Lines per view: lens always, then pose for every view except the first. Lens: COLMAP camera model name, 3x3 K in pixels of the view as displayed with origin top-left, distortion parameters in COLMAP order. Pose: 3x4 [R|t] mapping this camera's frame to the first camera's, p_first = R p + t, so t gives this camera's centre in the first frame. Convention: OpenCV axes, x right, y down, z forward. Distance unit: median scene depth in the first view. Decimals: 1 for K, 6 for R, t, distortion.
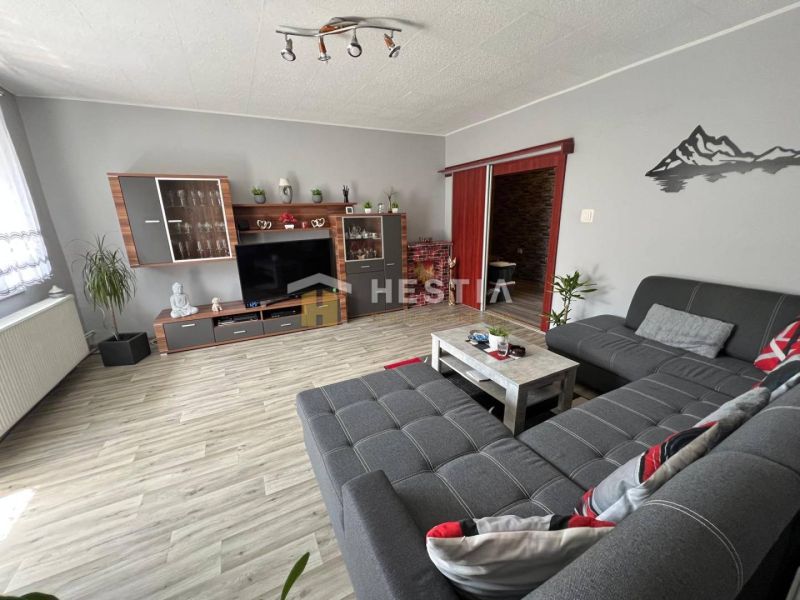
lens RADIAL K [[319.4, 0, 401.0], [0, 319.4, 301.1], [0, 0, 1]] dist [-0.000468, -0.000207]
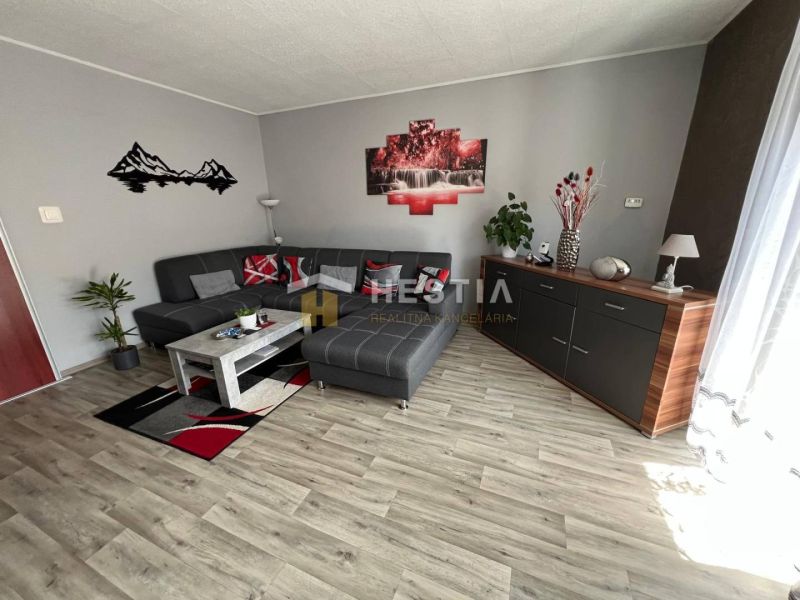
lens RADIAL K [[319.4, 0, 401.0], [0, 319.4, 301.1], [0, 0, 1]] dist [-0.000468, -0.000207]
pose [[-0.635661, -0.196140, 0.746635, -0.886941], [0.238490, 0.869976, 0.431584, -0.300595], [-0.734205, 0.452406, -0.506232, 1.203097]]
